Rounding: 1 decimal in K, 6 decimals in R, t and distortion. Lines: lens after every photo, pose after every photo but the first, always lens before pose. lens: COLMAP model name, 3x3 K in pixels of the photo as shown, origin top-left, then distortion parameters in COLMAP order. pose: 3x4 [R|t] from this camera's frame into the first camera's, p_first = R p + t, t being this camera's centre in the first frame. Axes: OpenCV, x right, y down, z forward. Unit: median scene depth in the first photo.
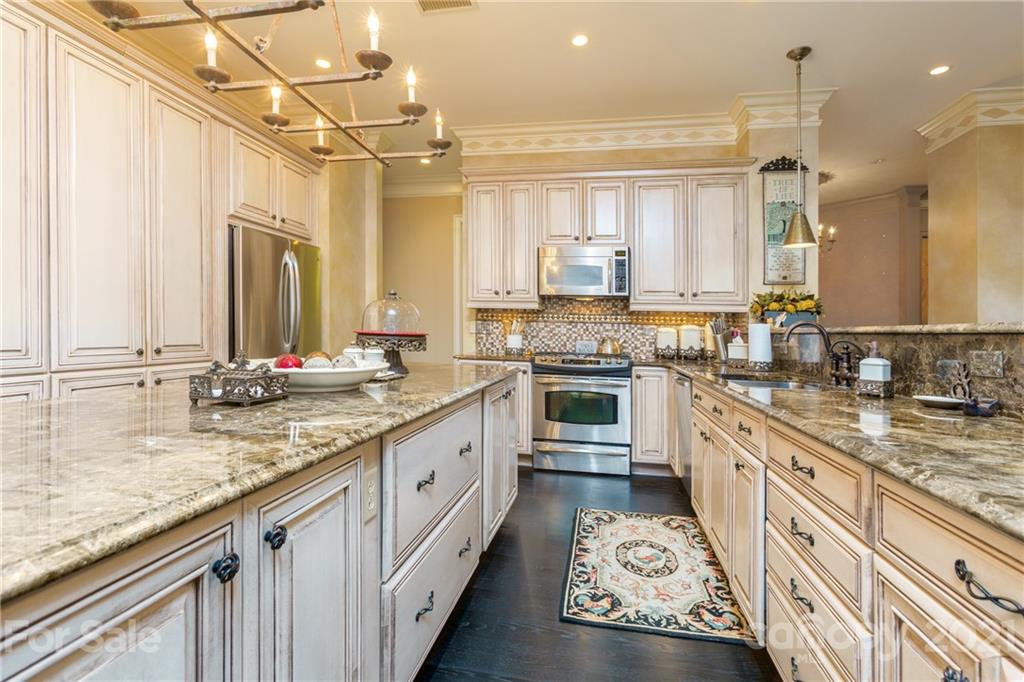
lens RADIAL K [[487.1, 0, 514.0], [0, 487.1, 331.1], [0, 0, 1]] dist [-0.001945, 0.000556]
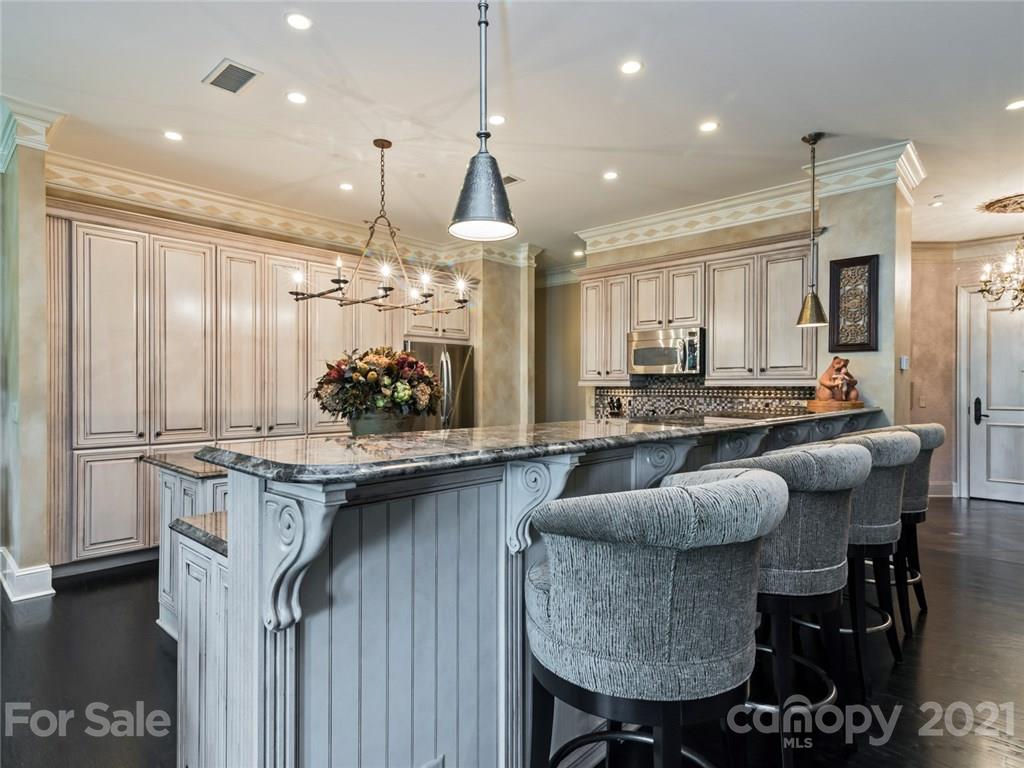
lens RADIAL K [[572.6, 0, 512.7], [0, 572.6, 385.6], [0, 0, 1]] dist [0.044917, -0.000221]
pose [[0.849714, -0.026343, -0.526585, 0.555186], [0.020029, 0.999643, -0.017689, -0.029859], [0.526863, 0.004484, 0.849938, -0.312833]]
